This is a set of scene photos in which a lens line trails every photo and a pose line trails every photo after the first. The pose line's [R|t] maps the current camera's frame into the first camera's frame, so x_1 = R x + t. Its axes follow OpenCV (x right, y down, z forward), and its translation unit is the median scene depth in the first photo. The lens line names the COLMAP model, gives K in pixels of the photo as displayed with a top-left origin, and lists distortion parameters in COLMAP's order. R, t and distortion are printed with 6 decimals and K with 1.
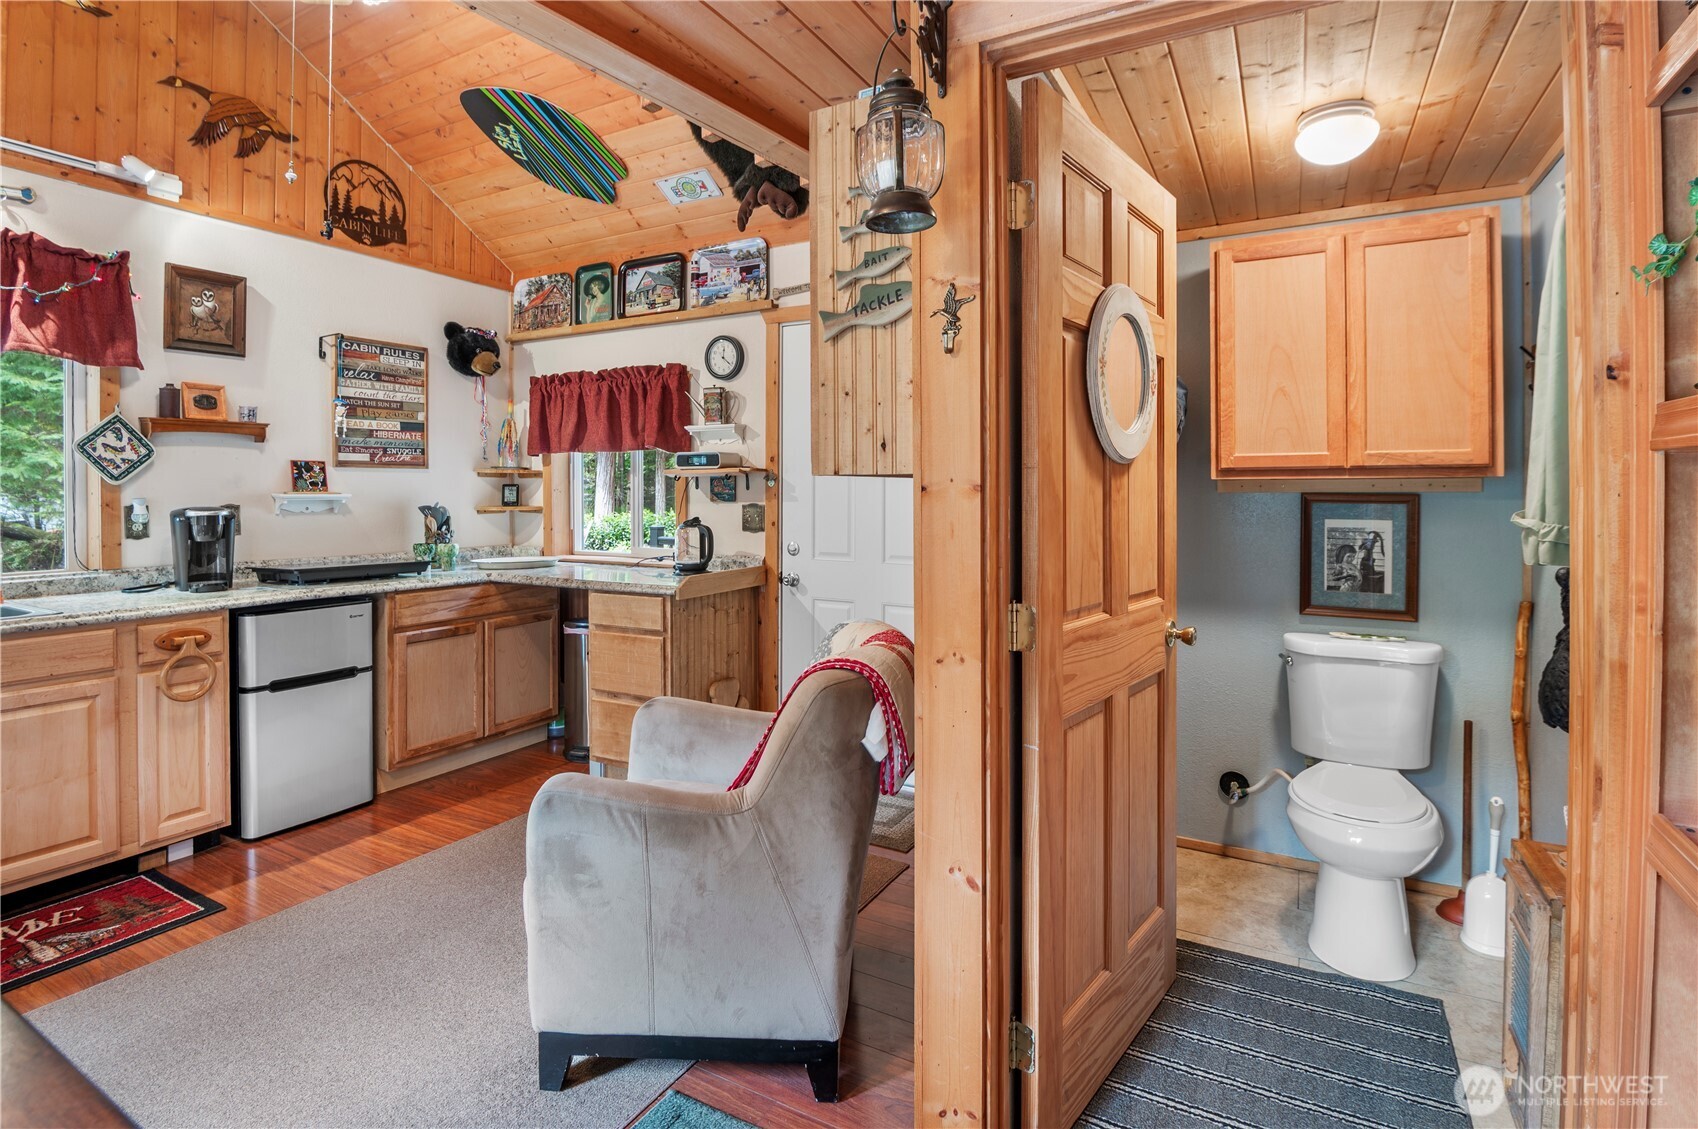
lens RADIAL K [[823.7, 0, 852.0], [0, 823.7, 500.9], [0, 0, 1]] dist [-0.026452, -0.005825]
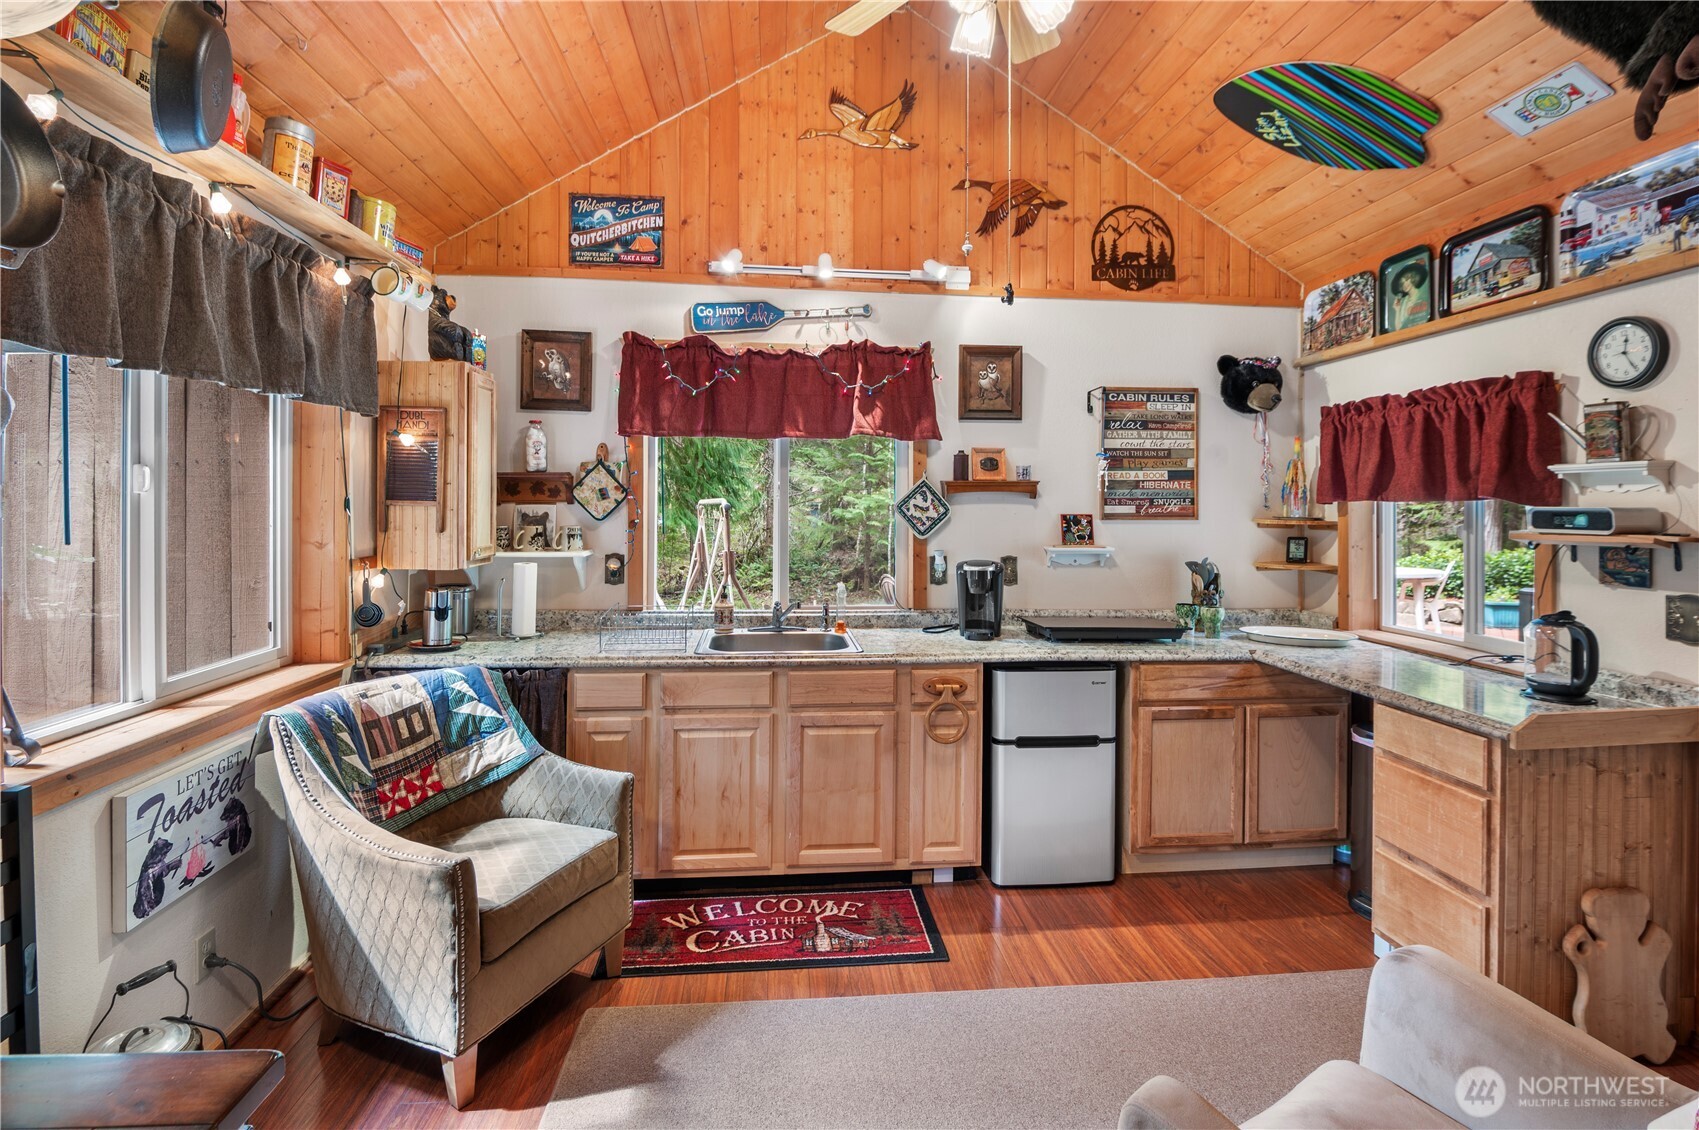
lens RADIAL K [[812.2, 0, 856.1], [0, 812.2, 497.4], [0, 0, 1]] dist [-0.001149, -0.010074]
pose [[0.564751, -0.004566, -0.825249, 0.016004], [-0.015418, 0.999752, -0.016083, -0.050650], [0.825118, 0.021807, 0.564540, 0.199192]]
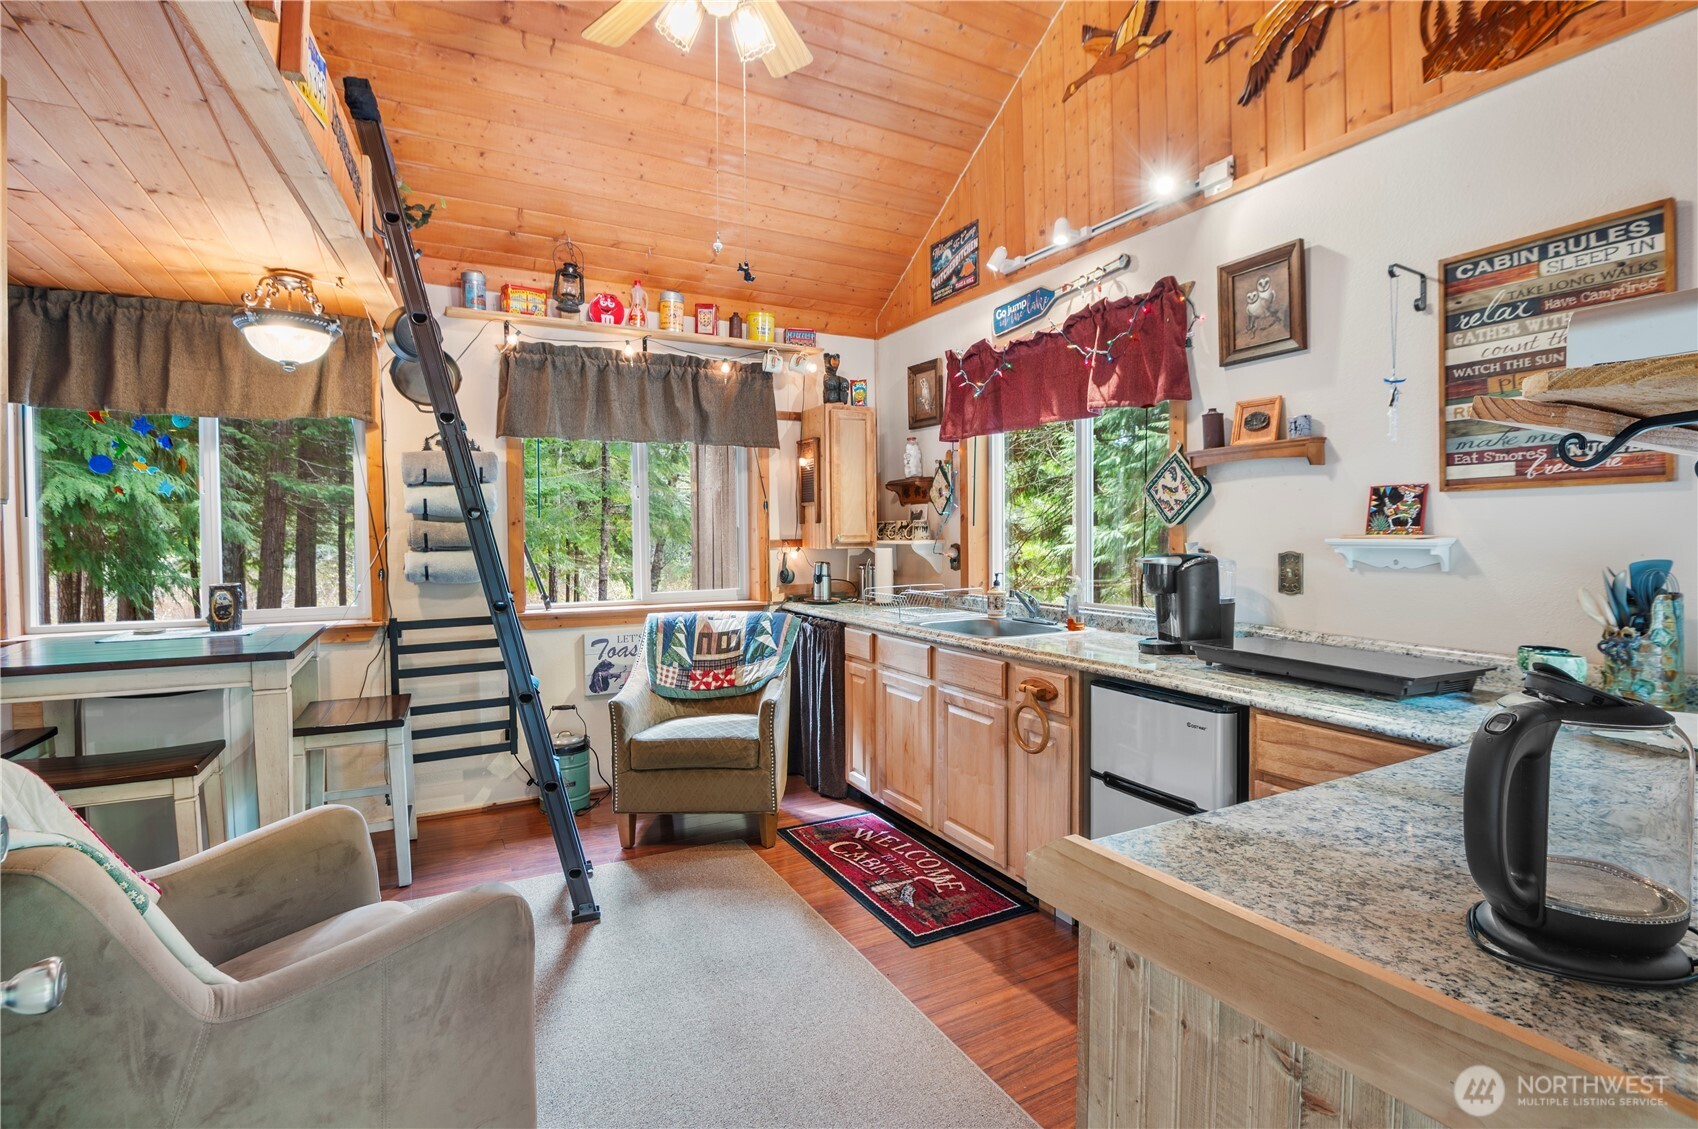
lens RADIAL K [[795.1, 0, 853.5], [0, 795.1, 555.0], [0, 0, 1]] dist [0.000178, -0.018026]
pose [[-0.539158, 0.021839, -0.841921, 0.063097], [-0.007208, 0.999507, 0.030542, -0.011505], [0.842174, 0.022536, -0.538735, 0.992611]]
